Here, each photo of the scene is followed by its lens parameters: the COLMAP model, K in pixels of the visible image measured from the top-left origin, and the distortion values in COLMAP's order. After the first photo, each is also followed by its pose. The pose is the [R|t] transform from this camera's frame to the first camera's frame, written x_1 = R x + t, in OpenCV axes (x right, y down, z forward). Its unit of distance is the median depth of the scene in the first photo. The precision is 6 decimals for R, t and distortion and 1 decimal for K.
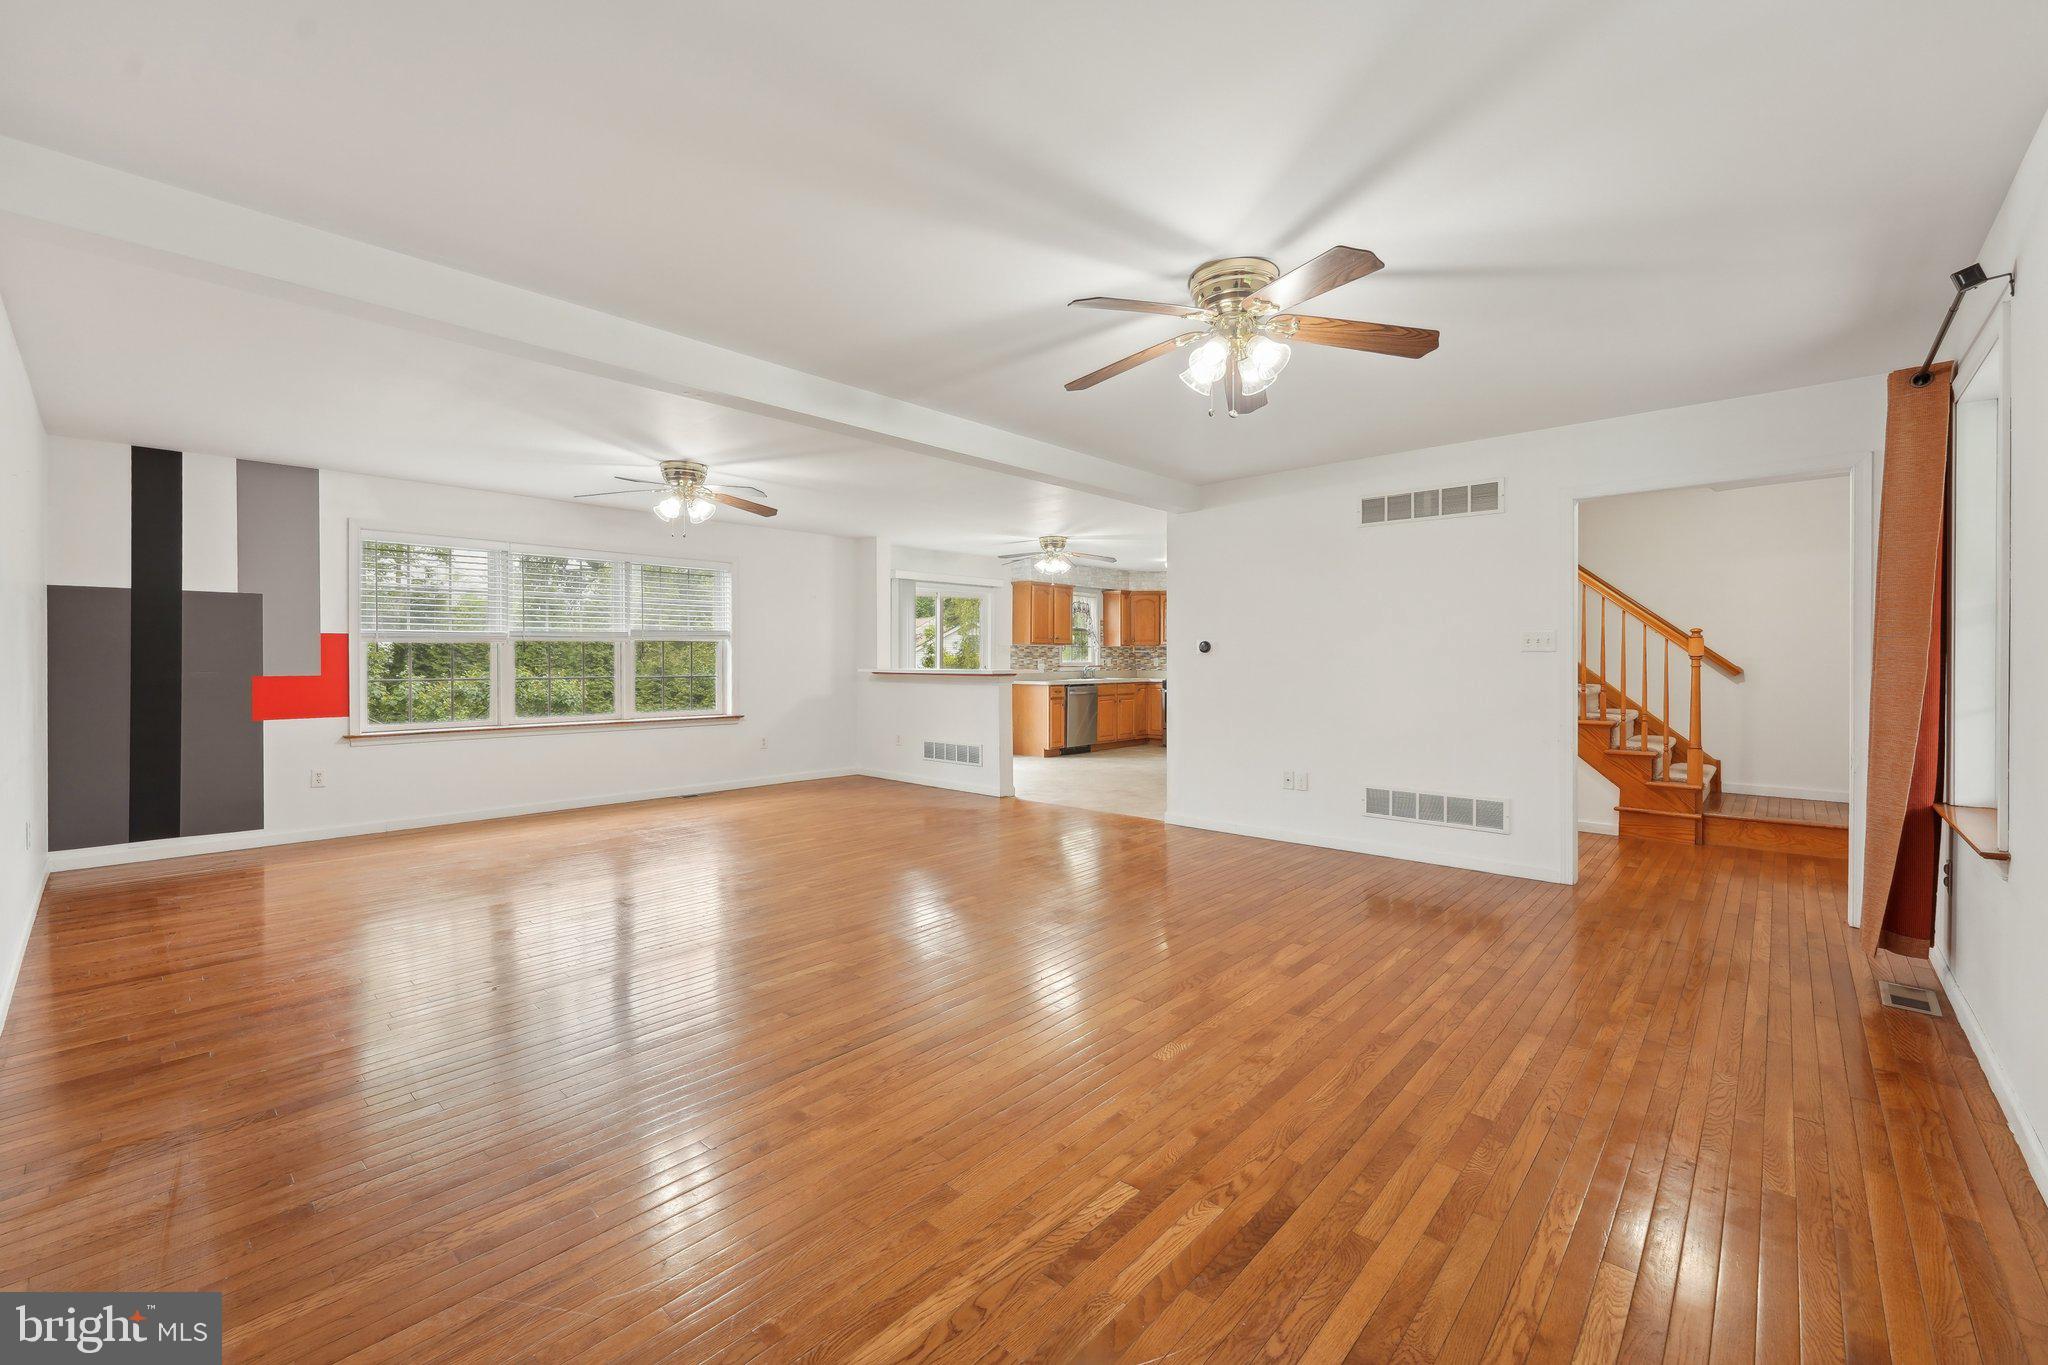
lens RADIAL K [[832.3, 0, 1029.0], [0, 832.3, 670.3], [0, 0, 1]] dist [-0.002487, 0.001064]
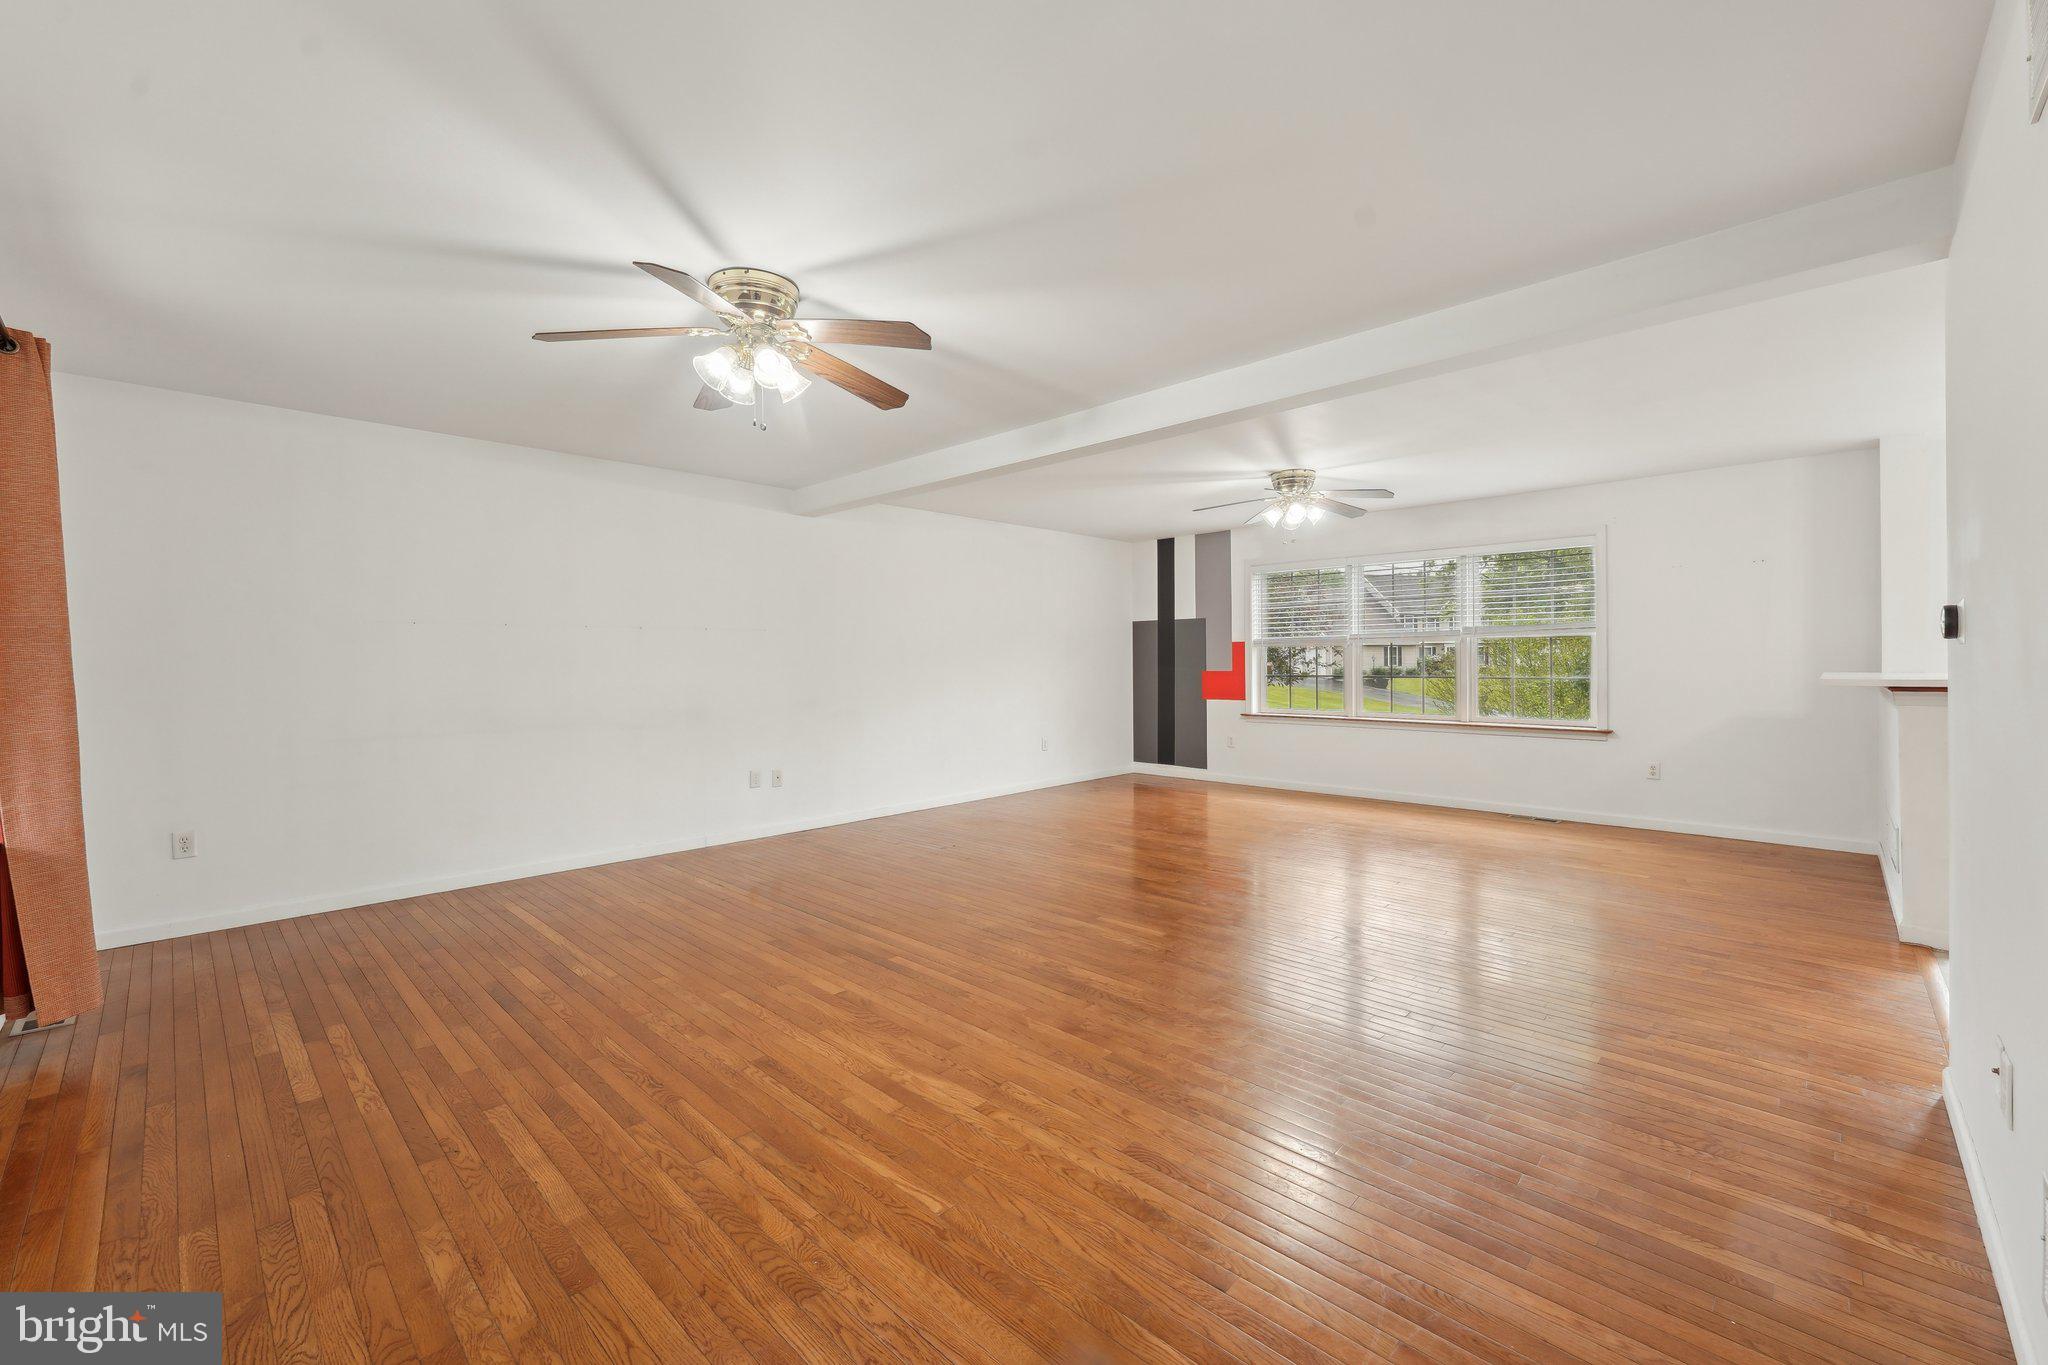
lens RADIAL K [[832.3, 0, 1027.8], [0, 832.3, 677.4], [0, 0, 1]] dist [-0.002487, 0.001064]
pose [[-0.032263, 0.020809, -0.999263, 0.676414], [-0.004644, 0.999769, 0.020970, -0.012763], [0.999469, 0.005317, -0.032159, 0.739306]]
